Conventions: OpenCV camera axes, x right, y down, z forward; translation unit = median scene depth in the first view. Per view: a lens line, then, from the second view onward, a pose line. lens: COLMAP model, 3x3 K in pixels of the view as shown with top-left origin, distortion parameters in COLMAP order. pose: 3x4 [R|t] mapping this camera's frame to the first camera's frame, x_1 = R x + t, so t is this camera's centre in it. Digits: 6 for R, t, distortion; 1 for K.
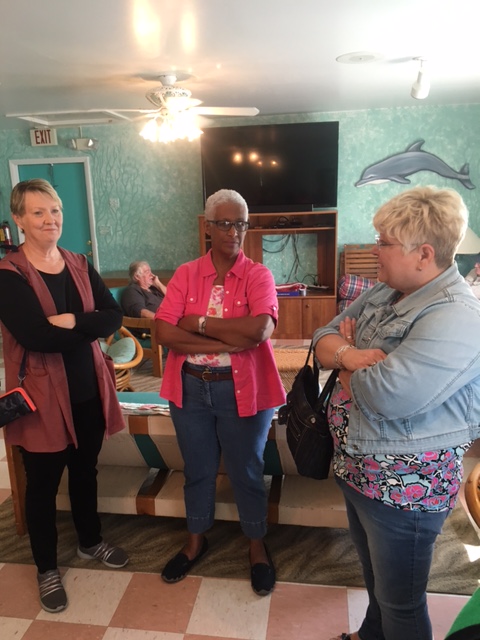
lens RADIAL K [[537.9, 0, 236.8], [0, 537.9, 325.5], [0, 0, 1]] dist [0.072411, -0.097017]
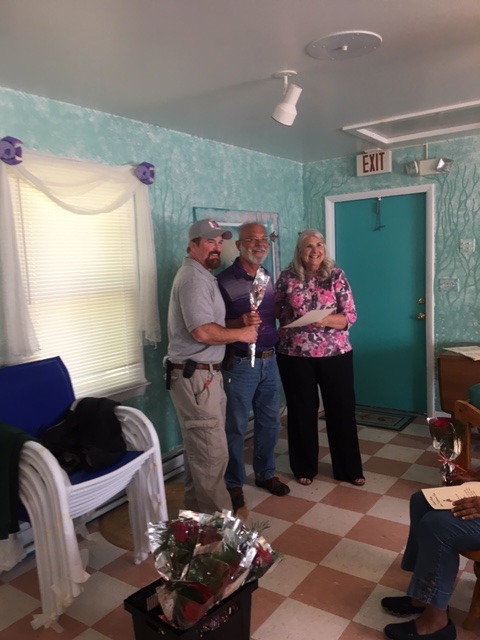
lens RADIAL K [[537.9, 0, 236.3], [0, 537.9, 322.6], [0, 0, 1]] dist [0.072411, -0.097017]
pose [[0.902137, 0.041234, -0.429474, -0.191659], [-0.088522, 0.991935, -0.090711, -0.039581], [0.422271, 0.119851, 0.898512, 0.262937]]
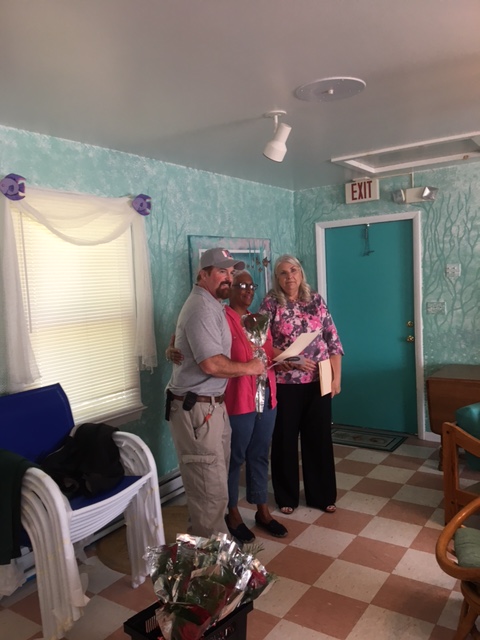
lens RADIAL K [[537.9, 0, 236.3], [0, 537.9, 321.3], [0, 0, 1]] dist [0.072411, -0.097017]
pose [[0.907243, 0.020224, -0.420120, -0.185112], [-0.081213, 0.988470, -0.127794, -0.044688], [0.412692, 0.150059, 0.898425, 0.247048]]
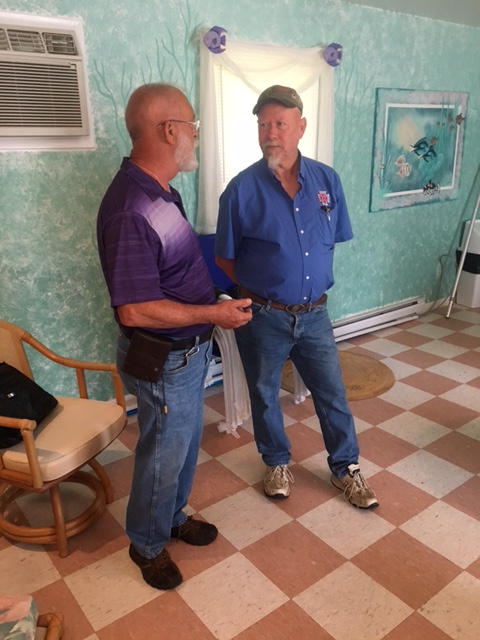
lens RADIAL K [[537.9, 0, 237.4], [0, 537.9, 322.8], [0, 0, 1]] dist [0.072411, -0.097017]
pose [[0.730278, 0.229083, -0.643595, -0.161268], [-0.167684, 0.973387, 0.156203, -0.031496], [0.662251, -0.006151, 0.749257, 0.208245]]
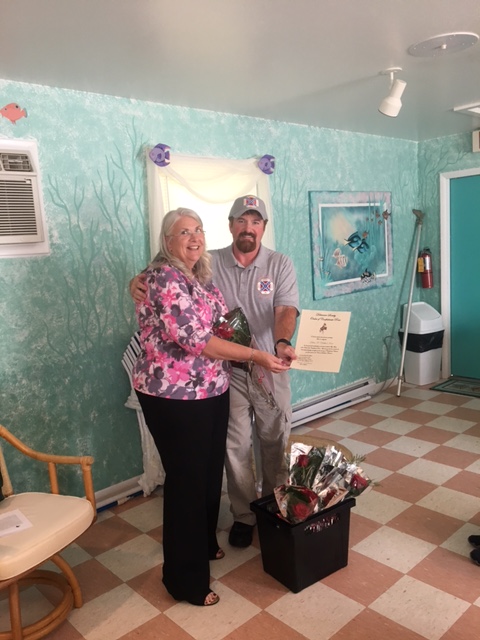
lens RADIAL K [[537.9, 0, 238.4], [0, 537.9, 324.8], [0, 0, 1]] dist [0.072411, -0.097017]
pose [[0.789180, 0.072003, -0.609926, -0.146401], [-0.110079, 0.993605, -0.025134, -0.026340], [0.604216, 0.086975, 0.792060, 0.197916]]
